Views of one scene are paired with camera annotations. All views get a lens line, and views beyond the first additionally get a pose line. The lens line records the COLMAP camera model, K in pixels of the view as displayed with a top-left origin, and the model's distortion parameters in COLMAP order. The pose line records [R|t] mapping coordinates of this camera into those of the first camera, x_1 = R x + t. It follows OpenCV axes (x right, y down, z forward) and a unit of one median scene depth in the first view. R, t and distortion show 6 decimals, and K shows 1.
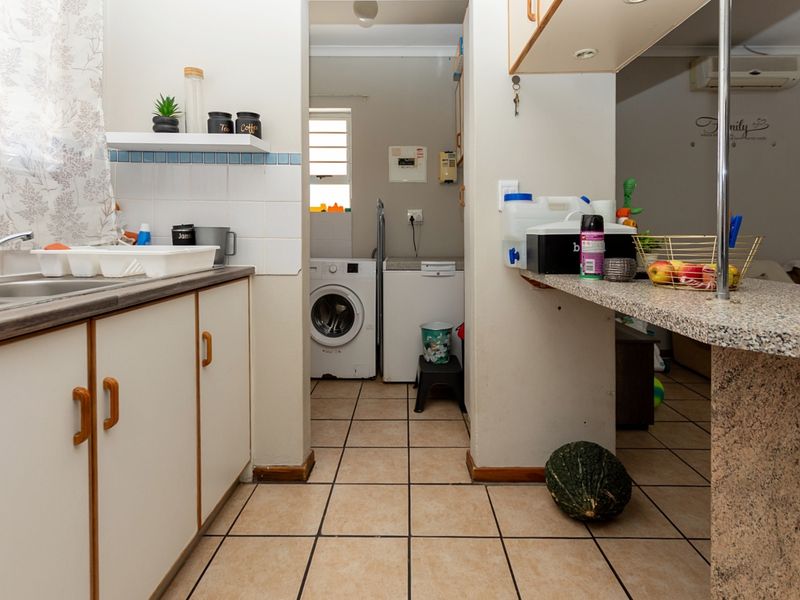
lens RADIAL K [[446.2, 0, 410.8], [0, 446.2, 242.7], [0, 0, 1]] dist [0.000637, -0.000094]
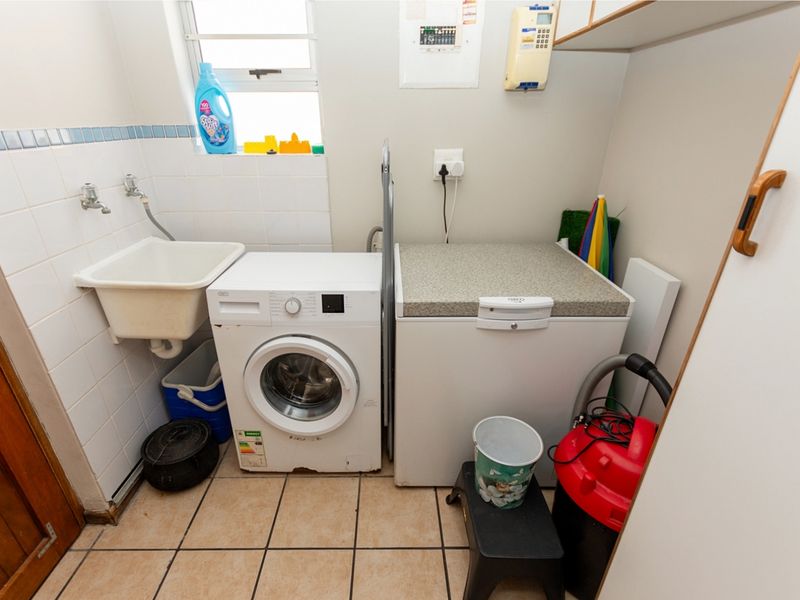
lens RADIAL K [[408.6, 0, 385.0], [0, 408.6, 330.1], [0, 0, 1]] dist [0.006542, -0.004458]
pose [[0.999776, 0.006343, -0.020206, -0.063982], [0.003174, 0.898446, 0.439073, -0.112396], [0.020939, -0.439039, 0.898224, 0.583865]]
